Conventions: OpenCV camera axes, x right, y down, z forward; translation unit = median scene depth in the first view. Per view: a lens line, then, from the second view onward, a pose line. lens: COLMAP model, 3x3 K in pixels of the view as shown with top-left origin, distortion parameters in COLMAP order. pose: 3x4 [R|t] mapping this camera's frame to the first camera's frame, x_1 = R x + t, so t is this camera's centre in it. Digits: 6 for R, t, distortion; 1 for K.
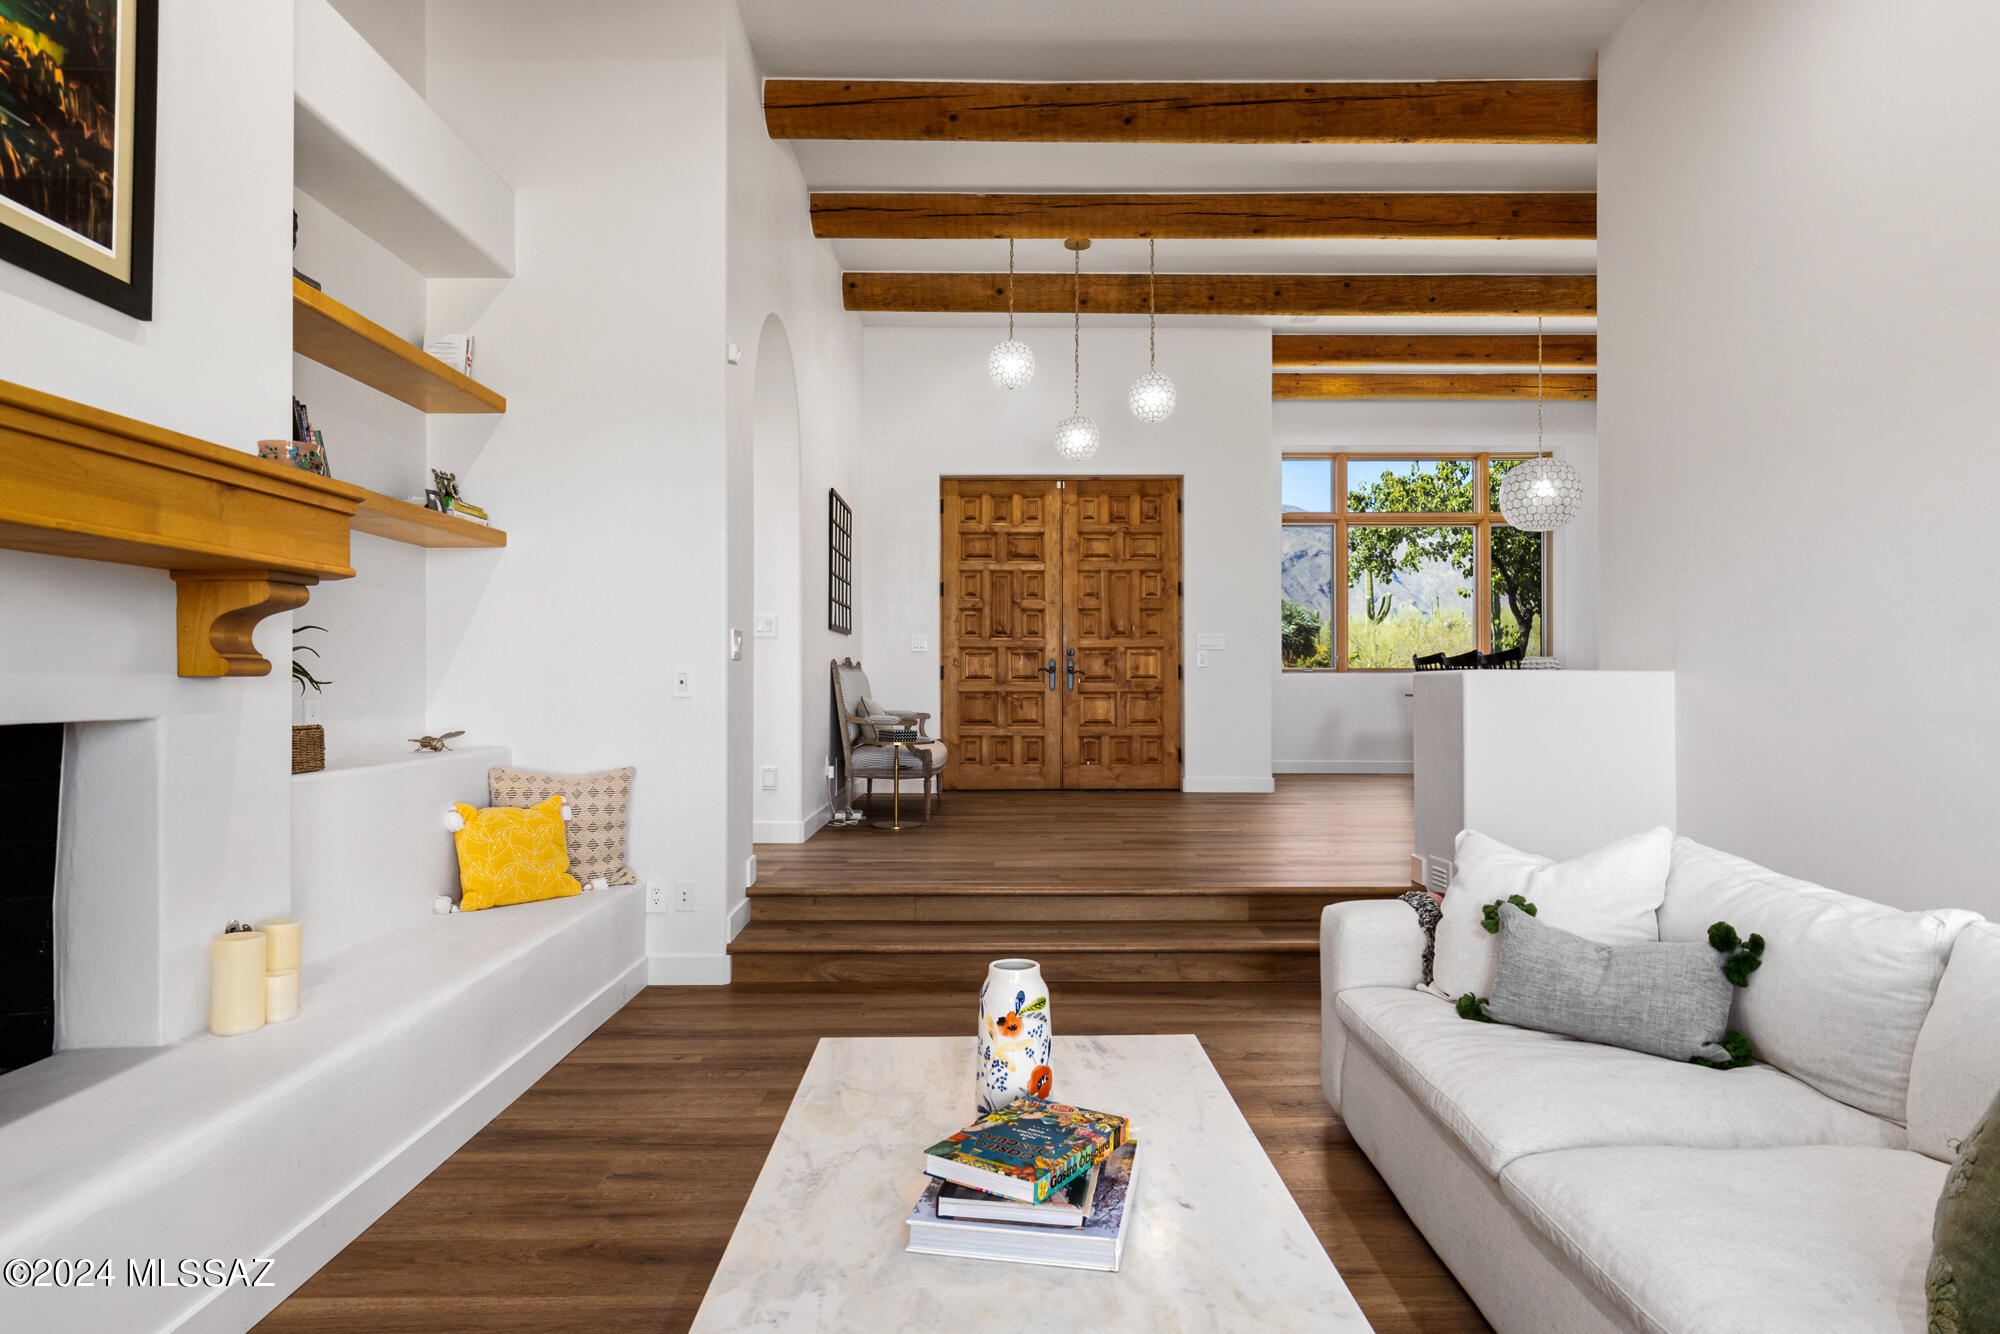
lens RADIAL K [[1207.3, 0, 980.5], [0, 1207.3, 668.8], [0, 0, 1]] dist [-0.002765, -0.000377]
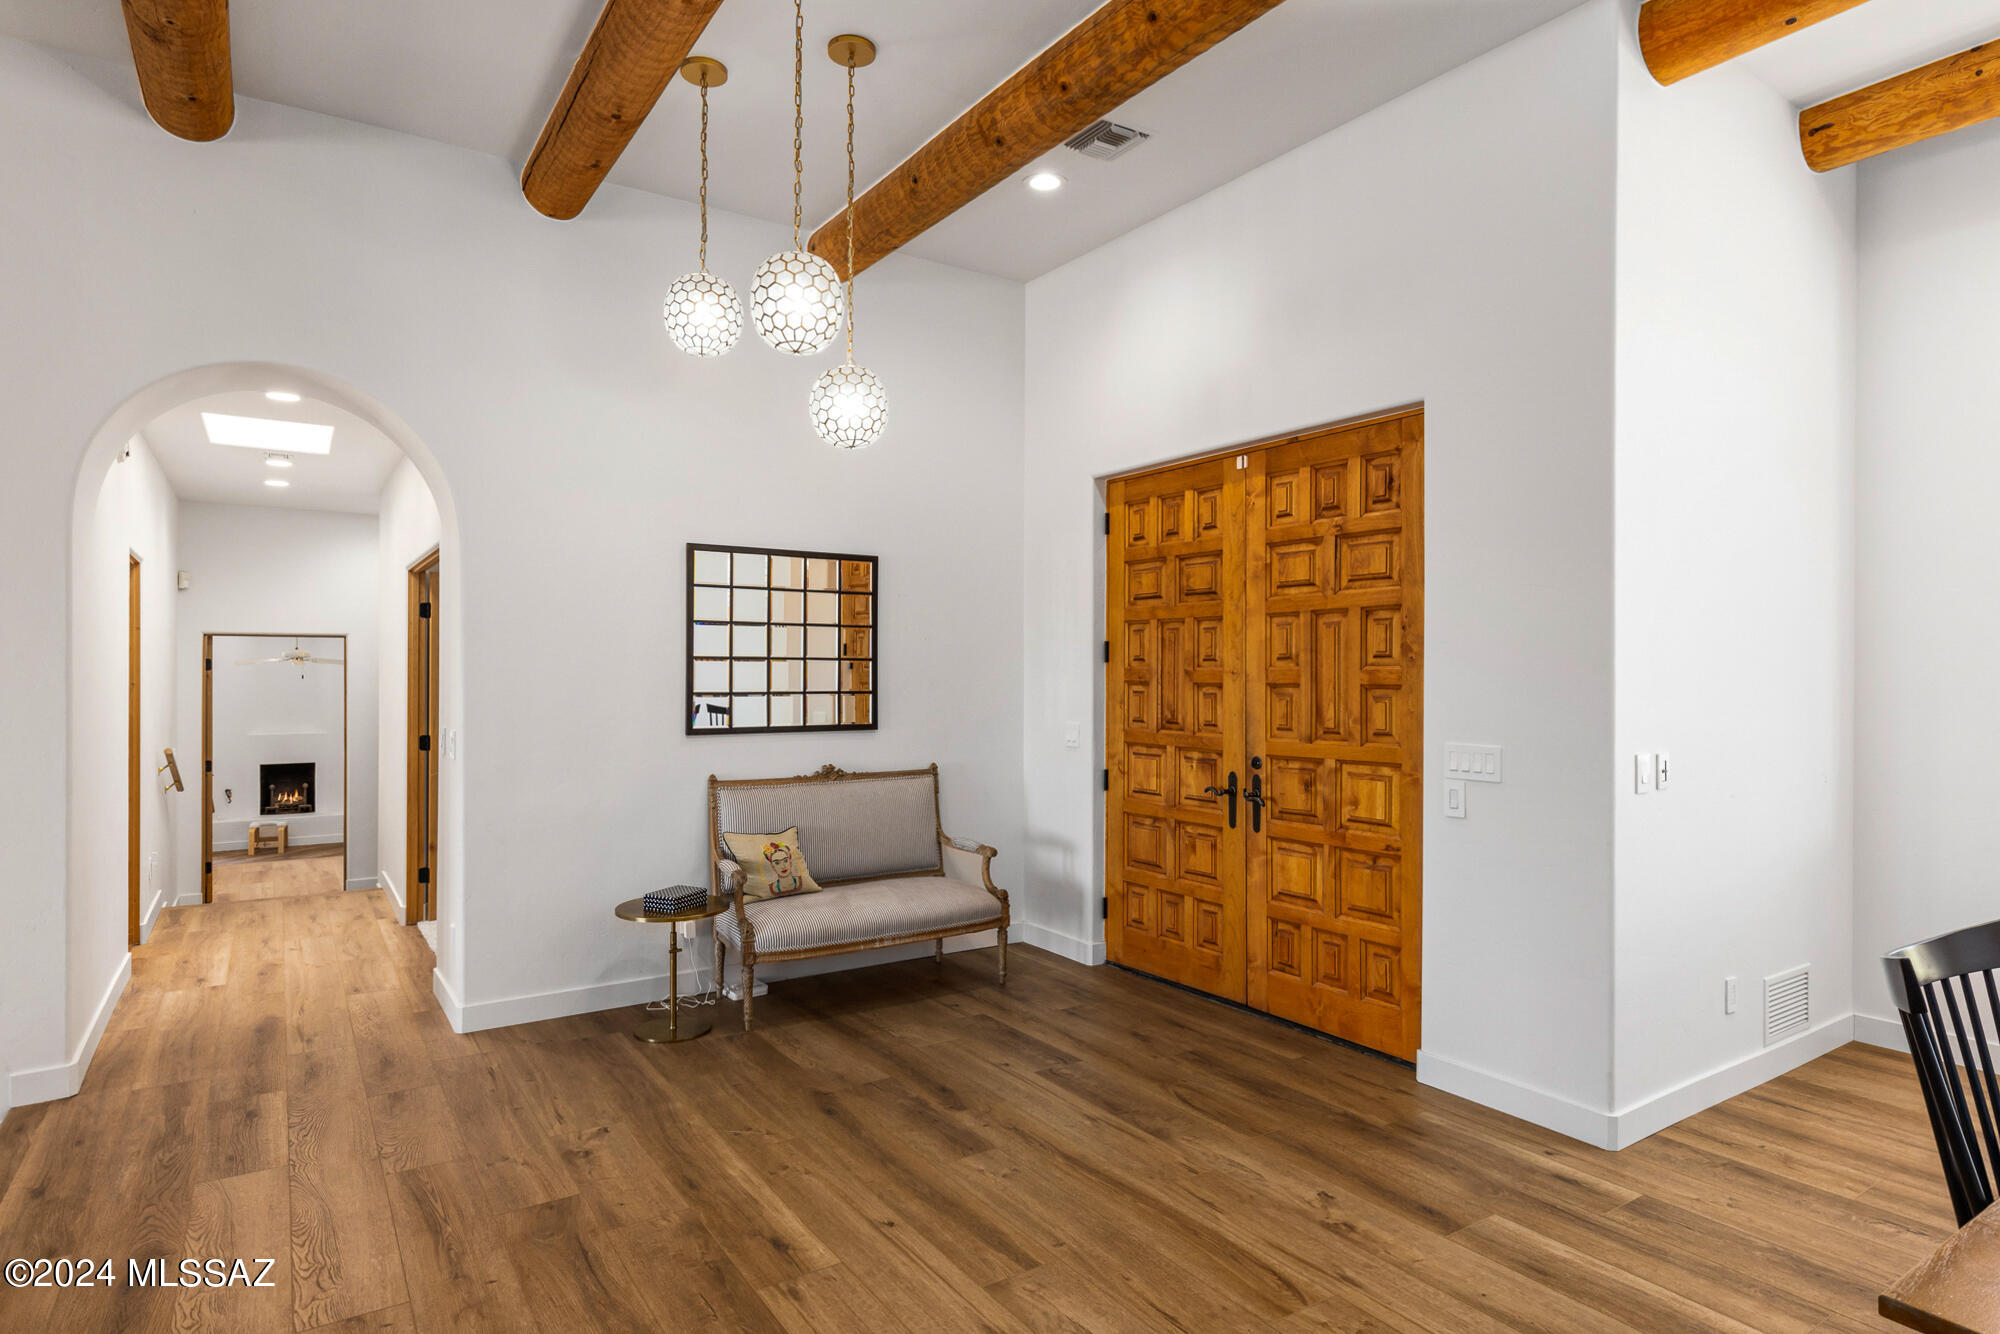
lens RADIAL K [[1089.5, 0, 993.6], [0, 1089.5, 673.5], [0, 0, 1]] dist [0.001993, -0.005016]
pose [[0.561081, 0.002114, -0.827758, 0.420566], [0.007878, 0.999938, 0.007894, -0.059135], [0.827723, -0.010951, 0.561029, 0.620791]]
